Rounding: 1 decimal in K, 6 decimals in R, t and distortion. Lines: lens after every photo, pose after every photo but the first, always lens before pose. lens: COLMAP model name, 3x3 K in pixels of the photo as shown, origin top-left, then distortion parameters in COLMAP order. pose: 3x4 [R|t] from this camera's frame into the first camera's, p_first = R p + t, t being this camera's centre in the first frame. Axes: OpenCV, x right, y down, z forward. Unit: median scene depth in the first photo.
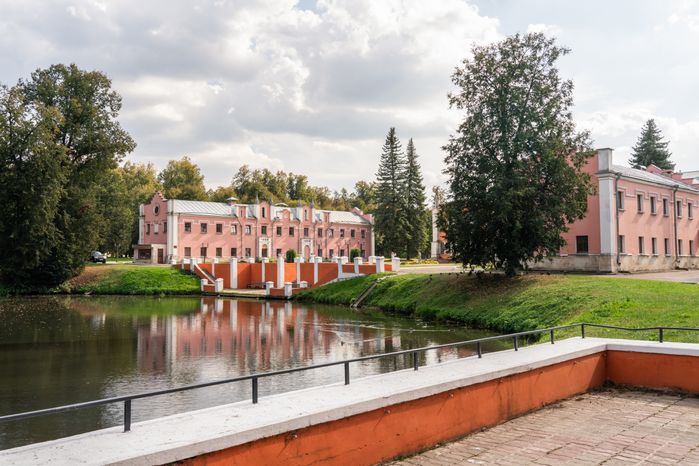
lens RADIAL K [[636.7, 0, 349.4], [0, 636.7, 233.6], [0, 0, 1]] dist [-0.003401, 0.000000]
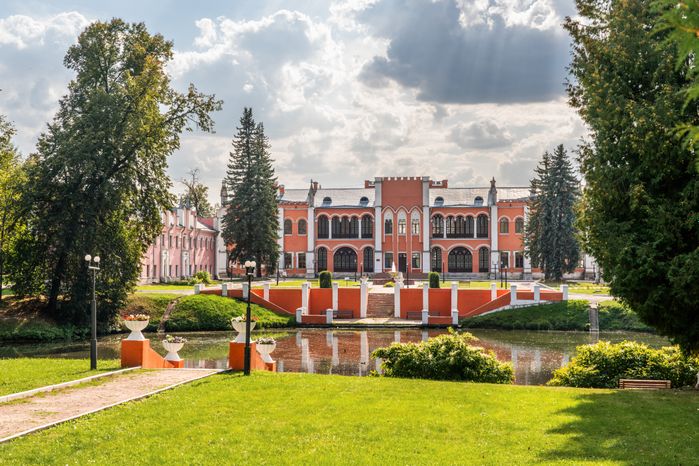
lens RADIAL K [[1023.3, 0, 350.1], [0, 1023.3, 232.7], [0, 0, 1]] dist [-0.000021, 0.000000]
pose [[0.760320, 0.024112, 0.649101, -1.199516], [-0.034985, 0.999380, 0.003855, -0.041276], [-0.648606, -0.025640, 0.760692, -0.081952]]
